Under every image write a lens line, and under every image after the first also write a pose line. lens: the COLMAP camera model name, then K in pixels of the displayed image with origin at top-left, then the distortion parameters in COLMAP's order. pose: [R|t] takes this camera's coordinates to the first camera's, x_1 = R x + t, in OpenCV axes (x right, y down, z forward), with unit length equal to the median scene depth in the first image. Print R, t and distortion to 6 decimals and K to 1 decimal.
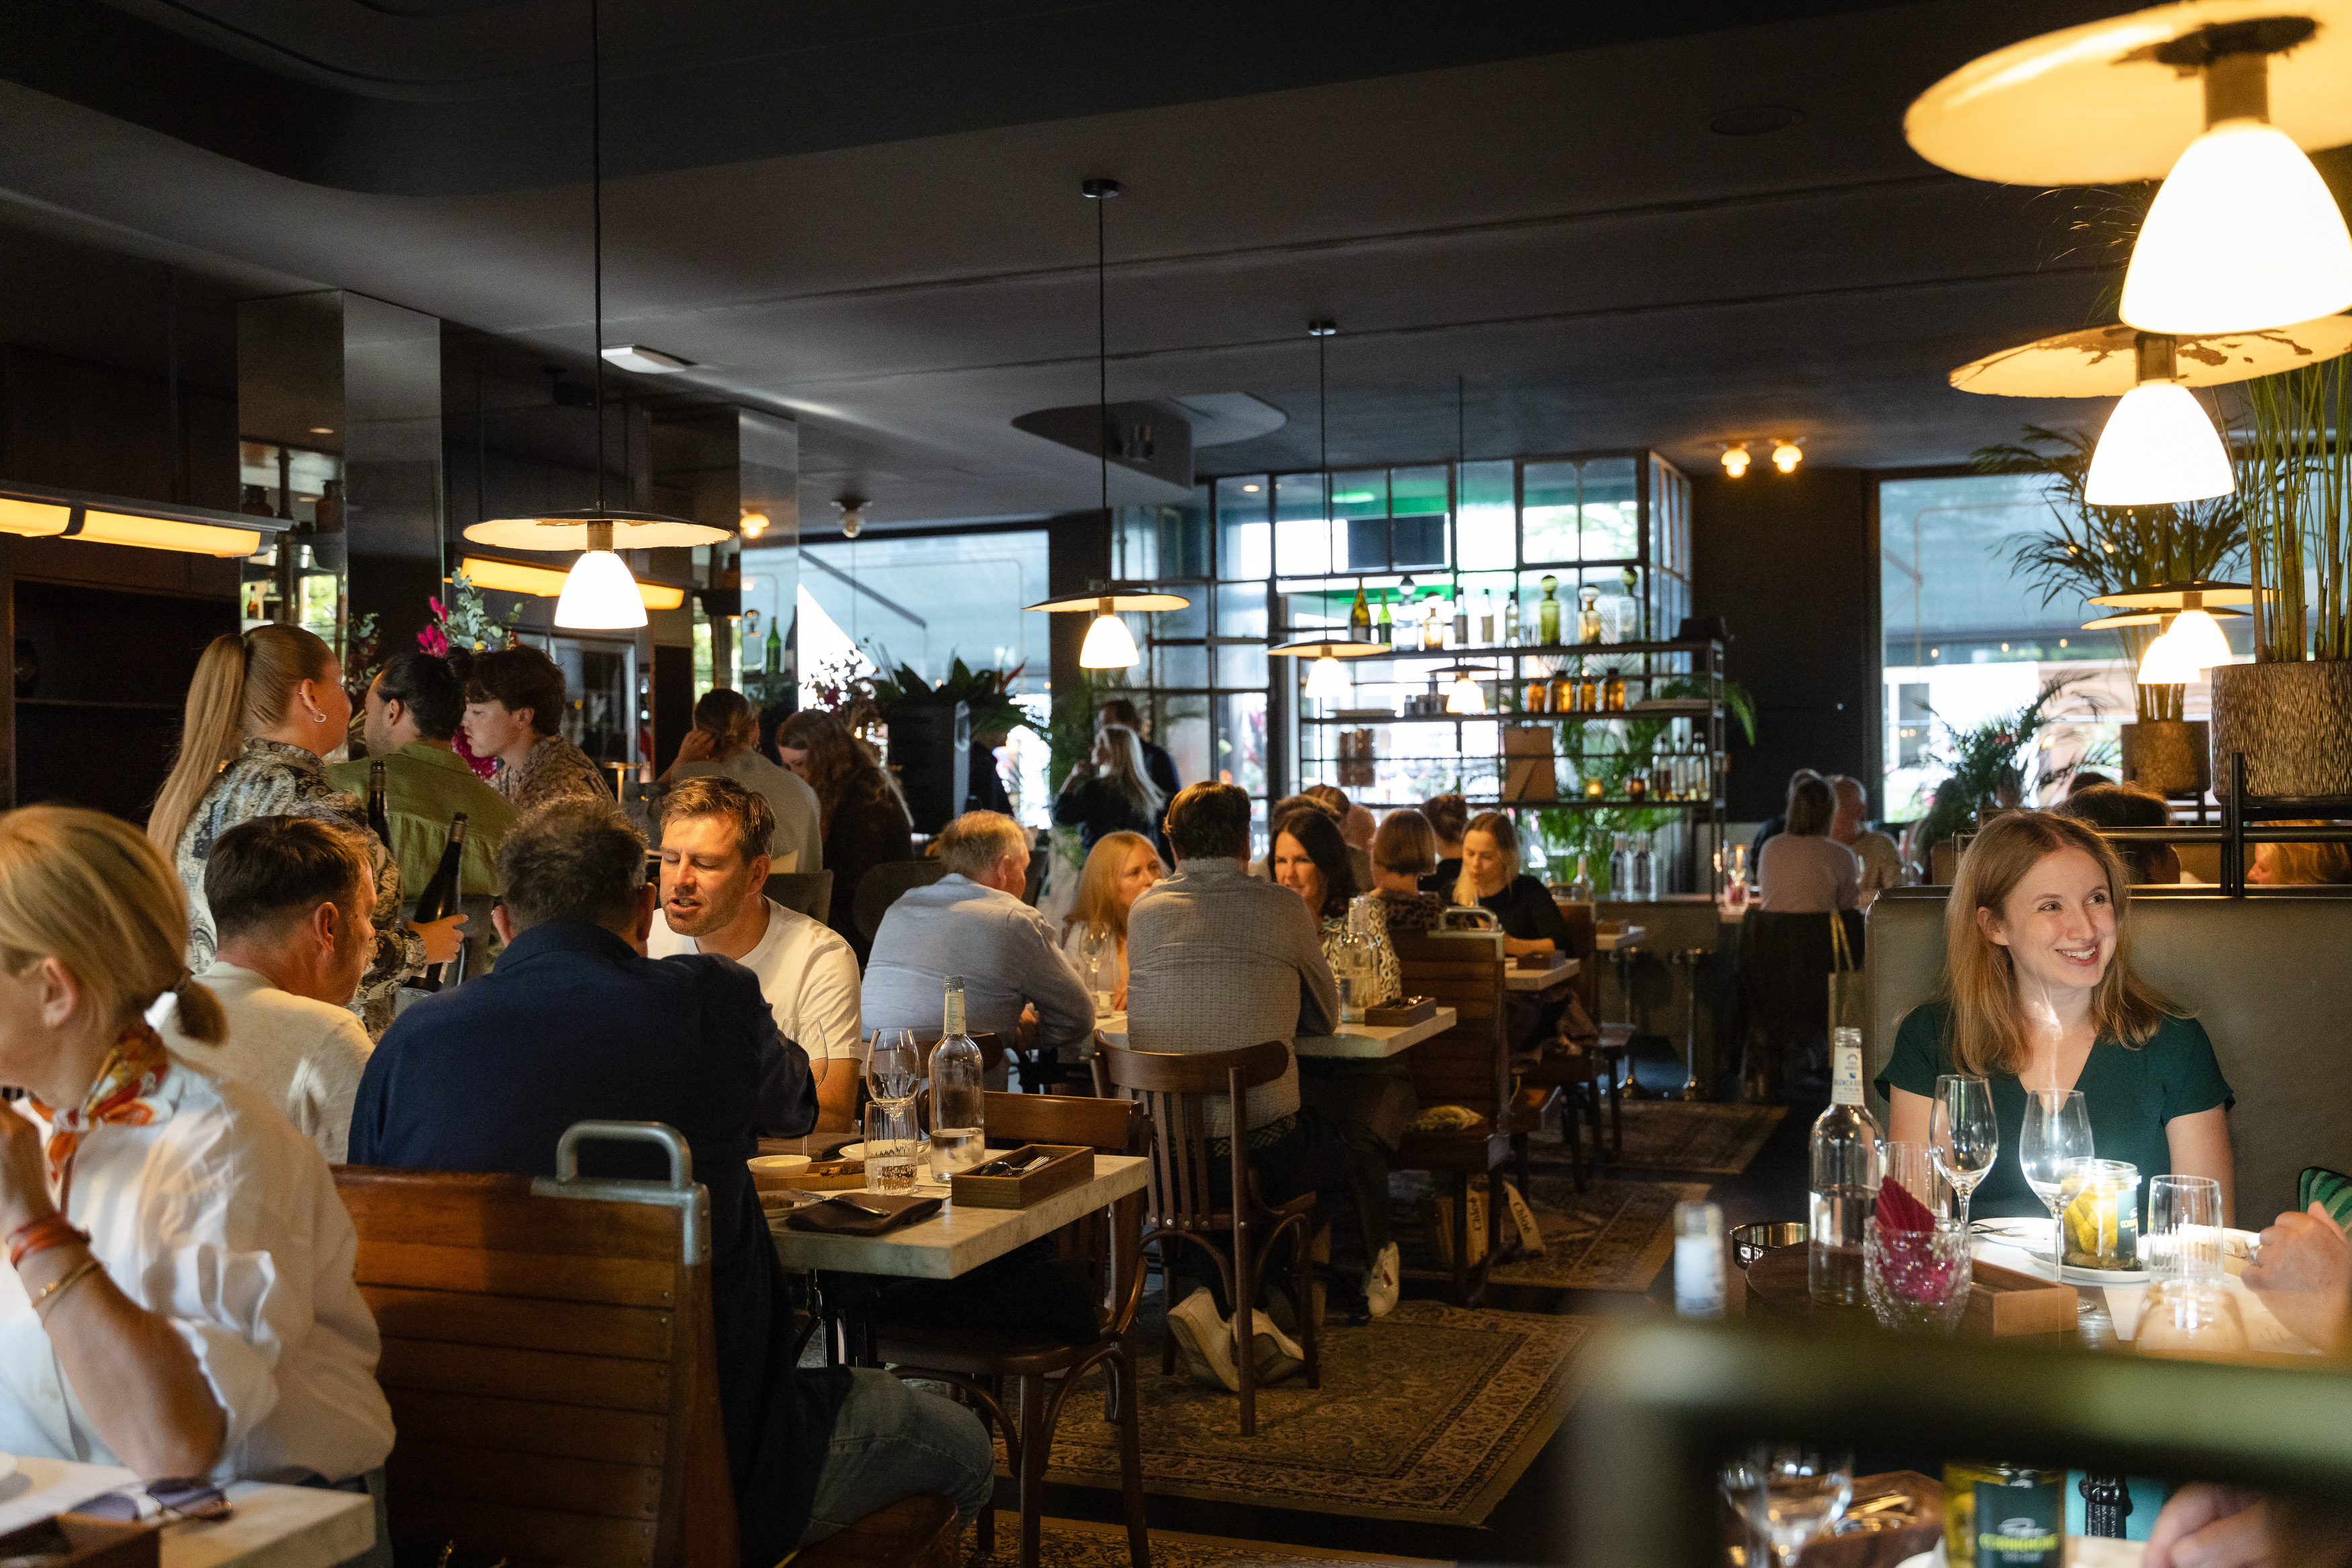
lens RADIAL K [[2288.4, 0, 1175.4], [0, 2288.4, 785.4], [0, 0, 1]] dist [0.001631, 0.000000]
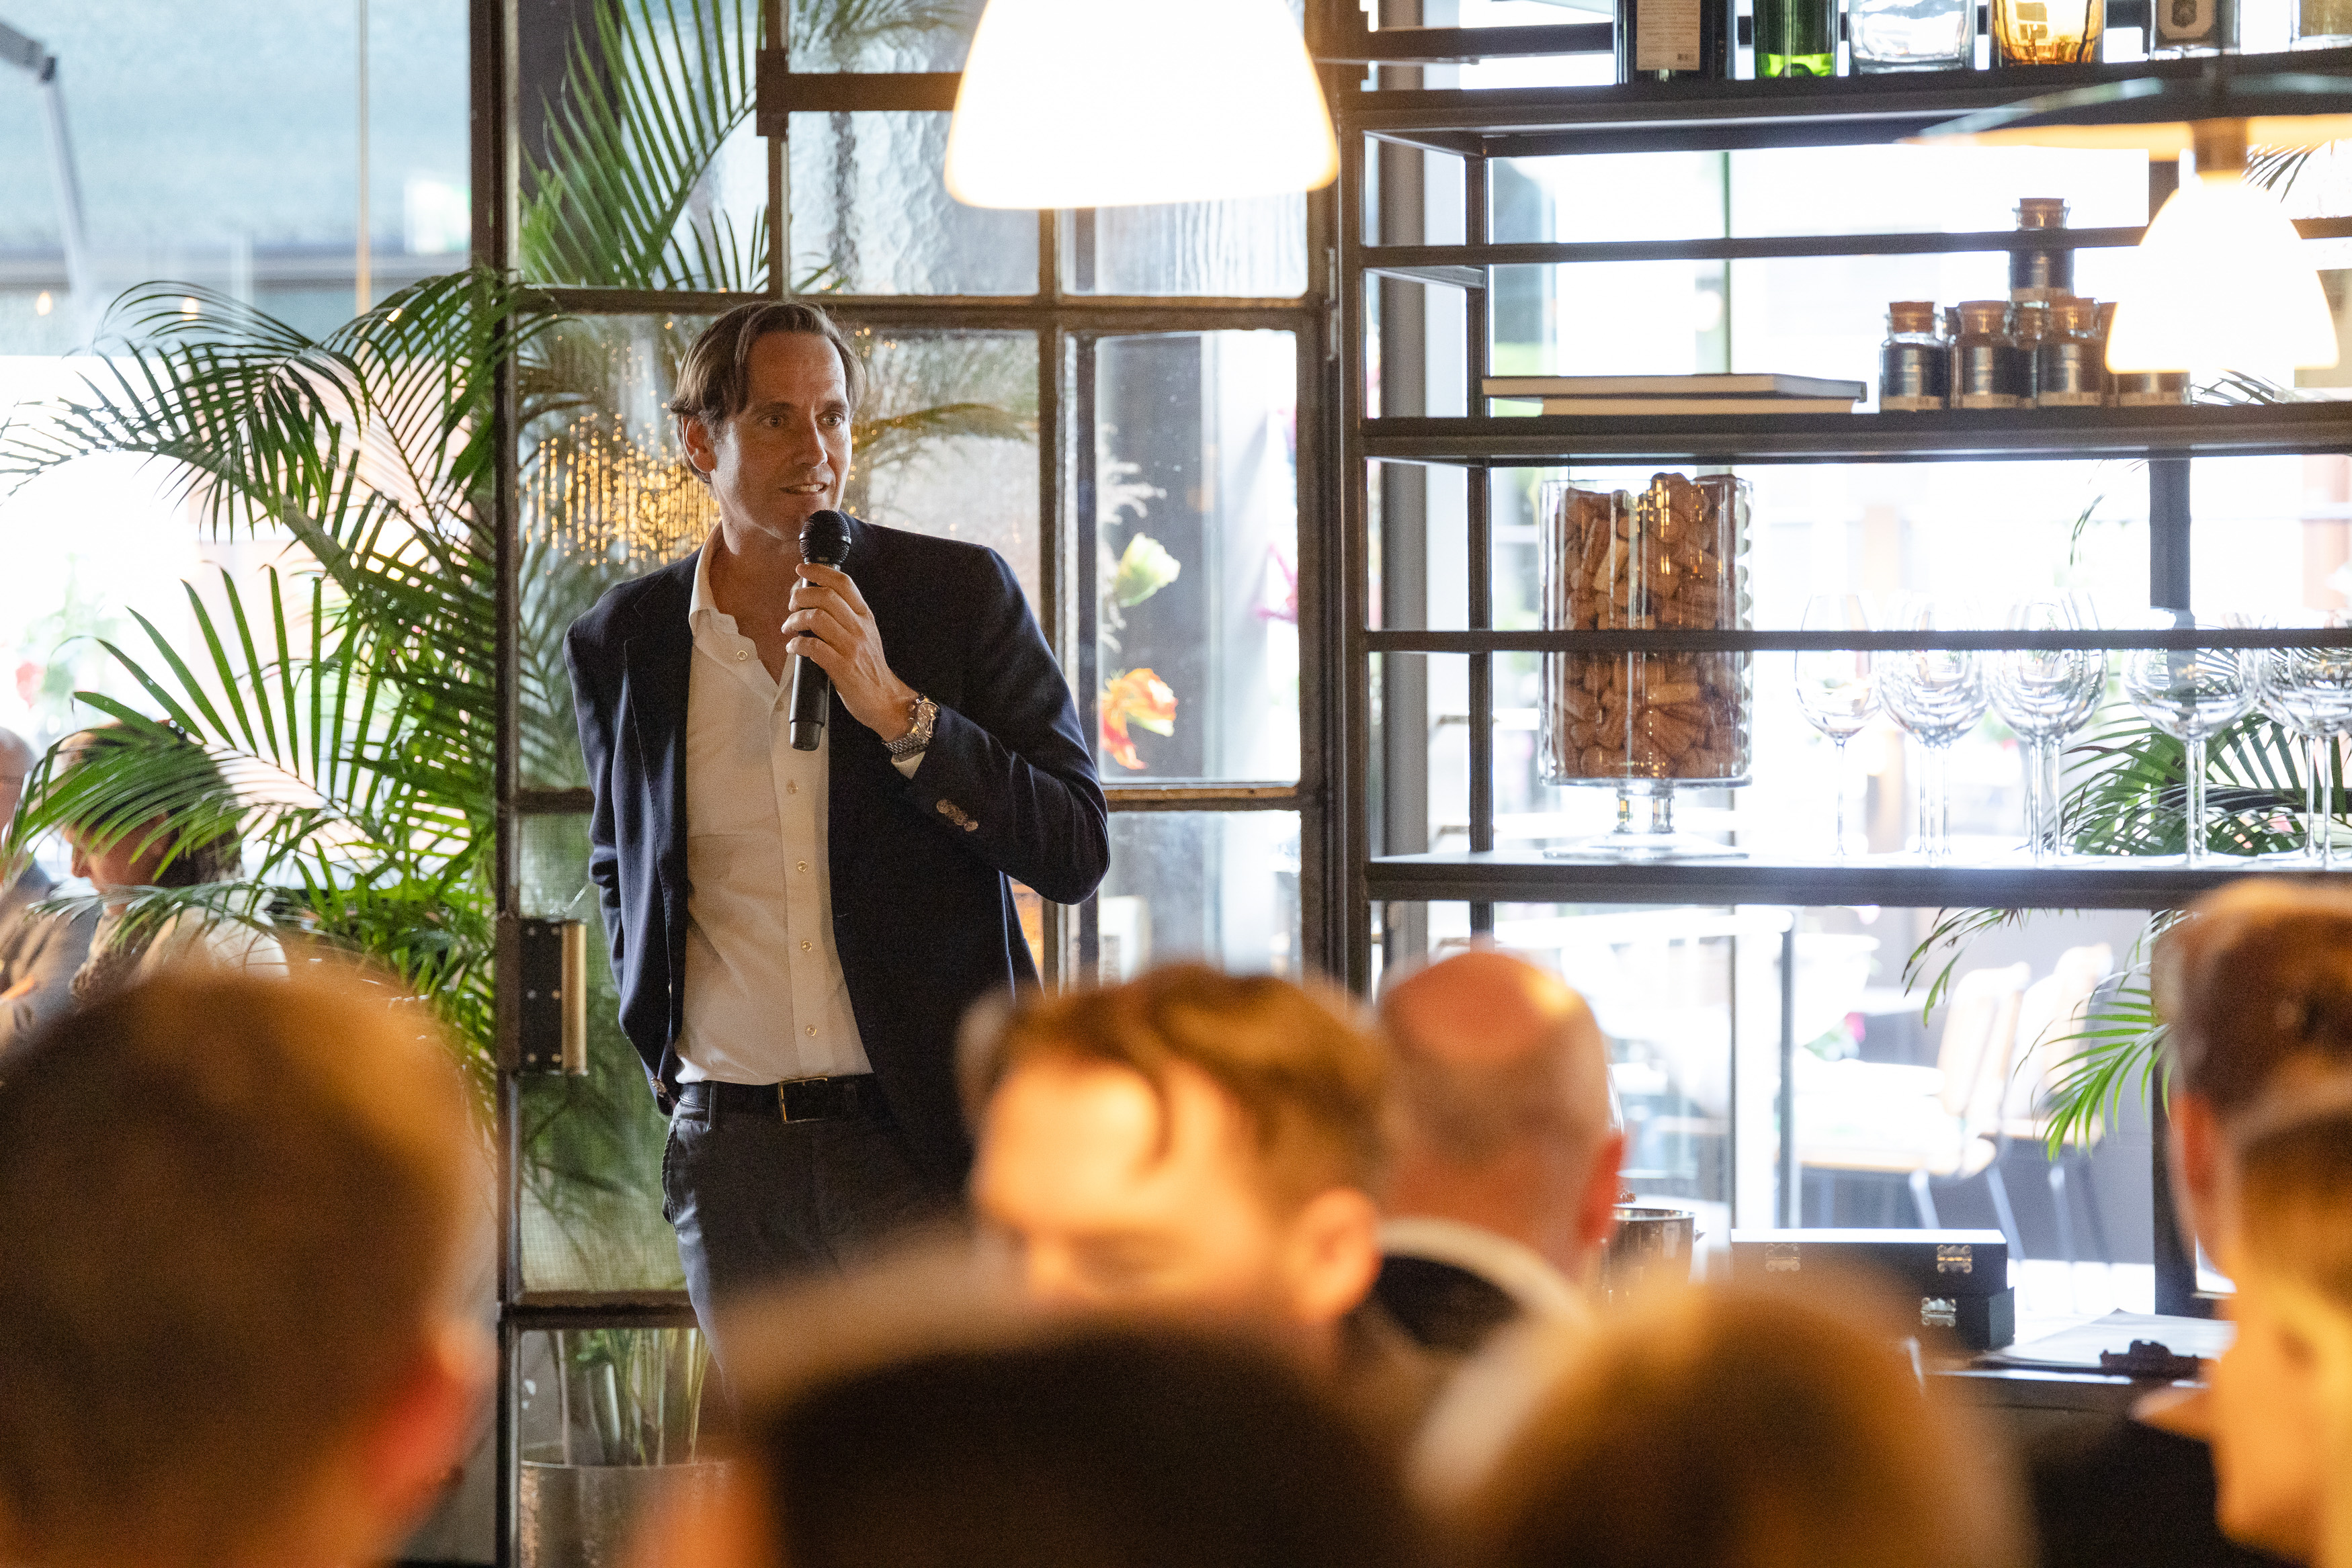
lens RADIAL K [[6265.6, 0, 1176.1], [0, 6265.6, 782.4], [0, 0, 1]] dist [-0.126540, 0.000000]
pose [[0.999486, 0.003381, -0.031881, 0.055146], [-0.002601, 0.999697, 0.024481, -0.012162], [0.031954, -0.024385, 0.999192, 0.457016]]
